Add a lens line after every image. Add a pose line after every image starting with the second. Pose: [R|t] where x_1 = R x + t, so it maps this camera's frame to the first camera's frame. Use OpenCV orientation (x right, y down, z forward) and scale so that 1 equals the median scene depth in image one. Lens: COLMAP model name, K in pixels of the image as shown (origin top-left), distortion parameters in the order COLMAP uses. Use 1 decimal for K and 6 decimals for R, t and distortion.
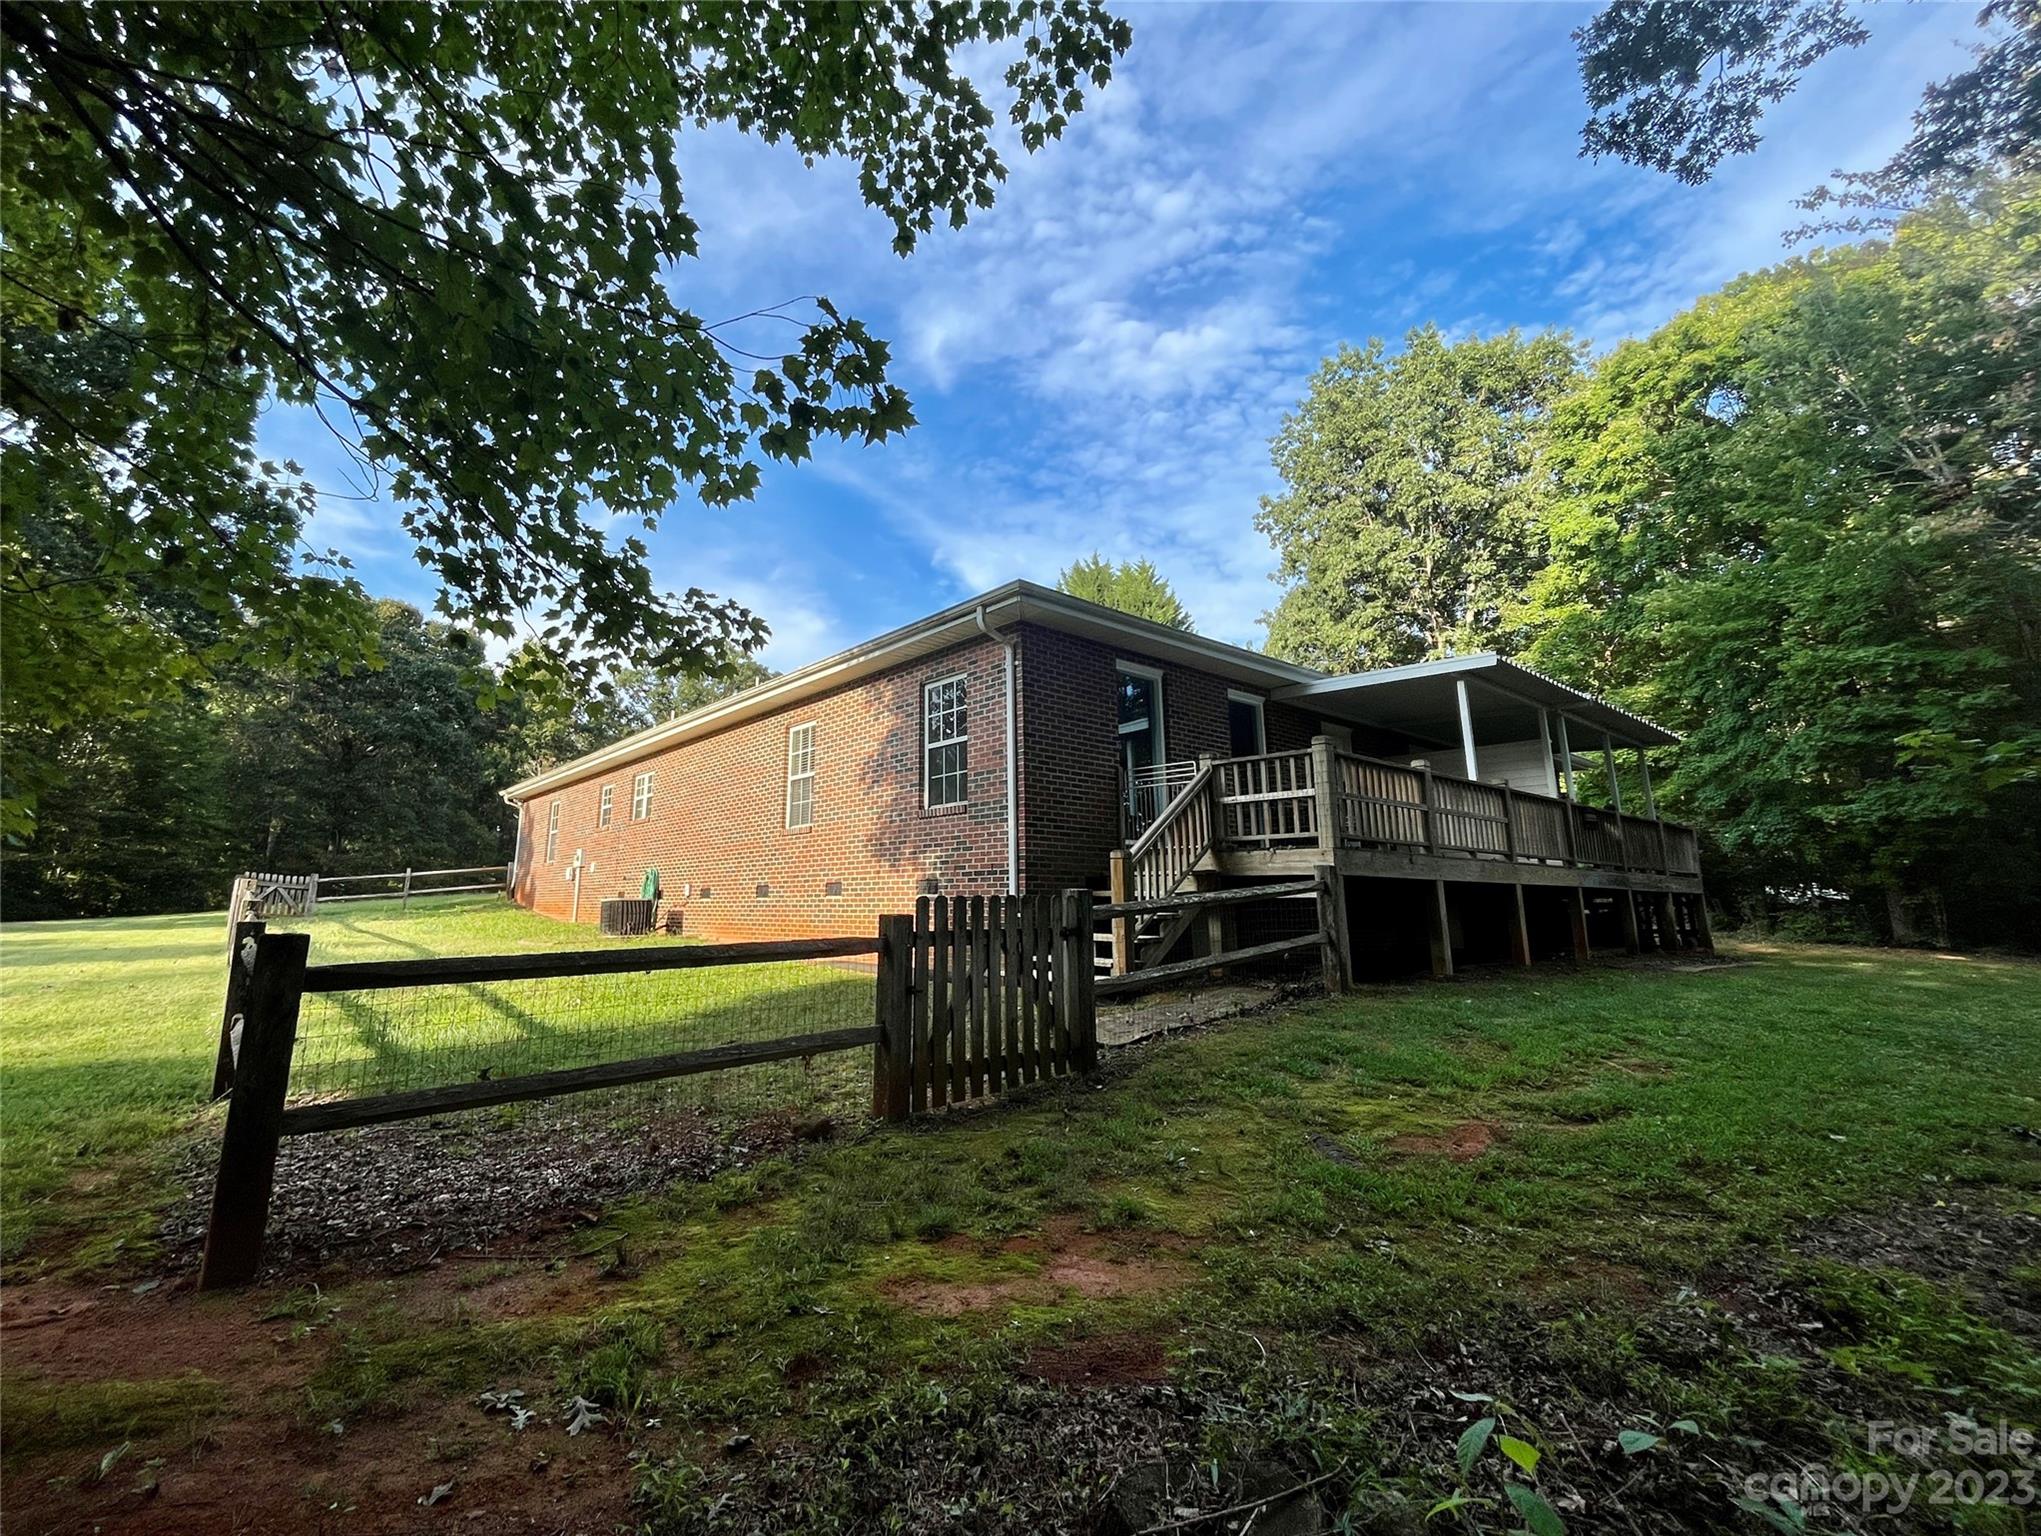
lens RADIAL K [[833.5, 0, 1010.4], [0, 833.5, 771.2], [0, 0, 1]] dist [0.000554, 0.000362]
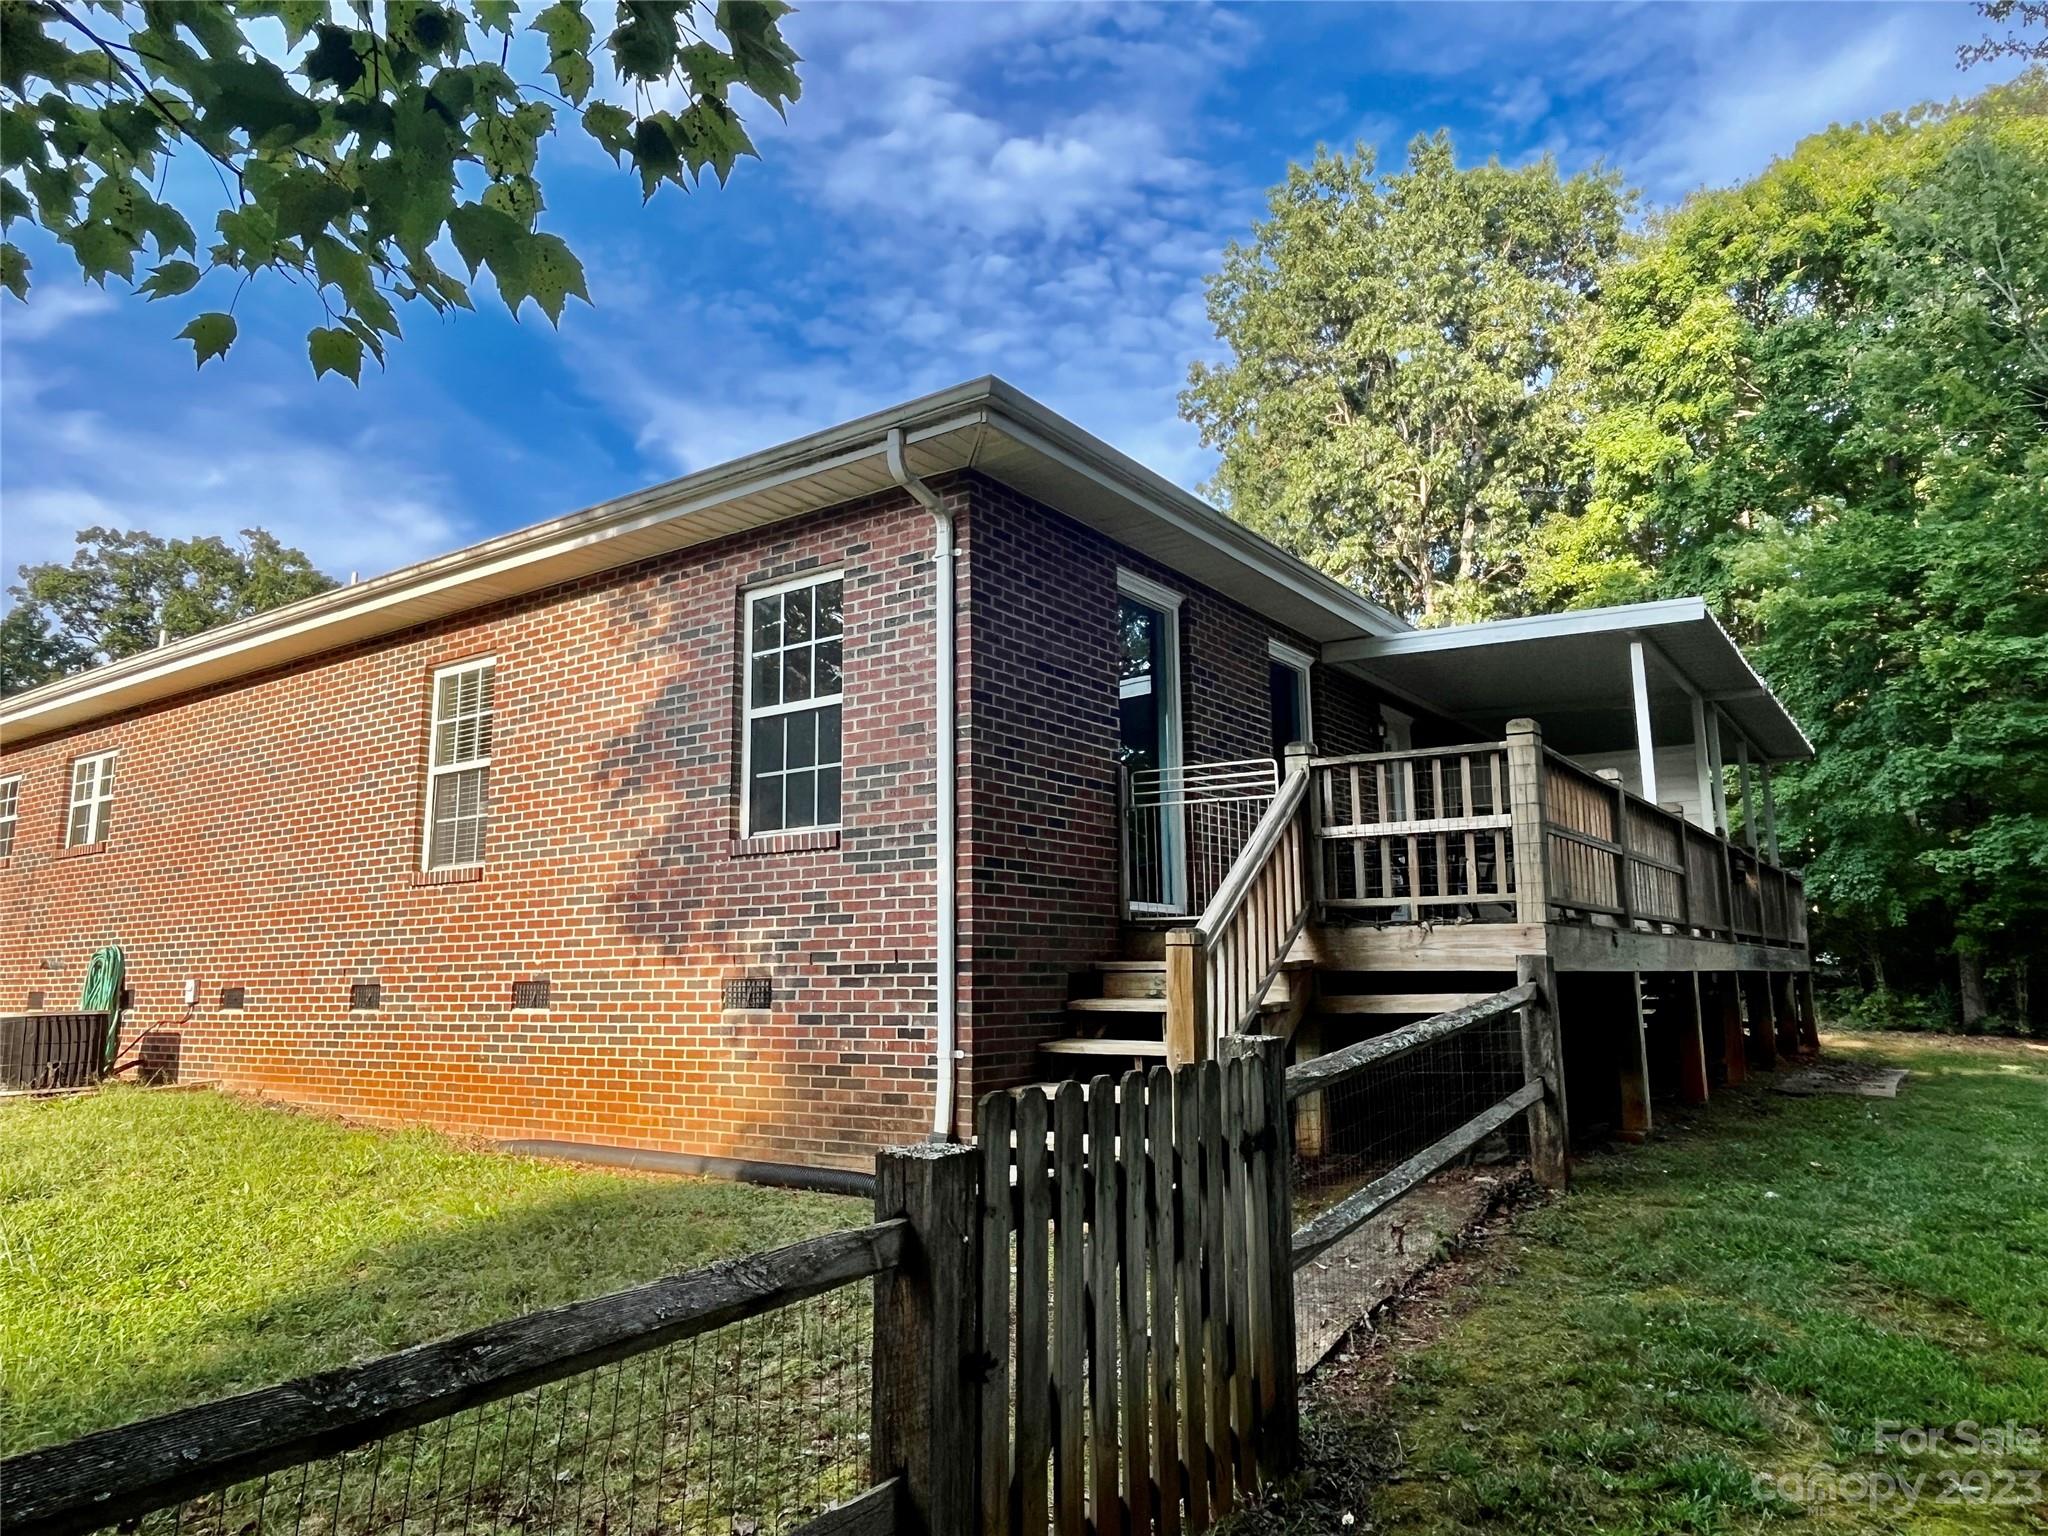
lens RADIAL K [[1212.5, 0, 1029.6], [0, 1212.5, 795.7], [0, 0, 1]] dist [0.001471, -0.001075]
pose [[0.969675, 0.024322, 0.243187, -0.102420], [-0.027562, 0.999571, 0.009932, 0.006939], [-0.242841, -0.016333, 0.969929, 0.226031]]
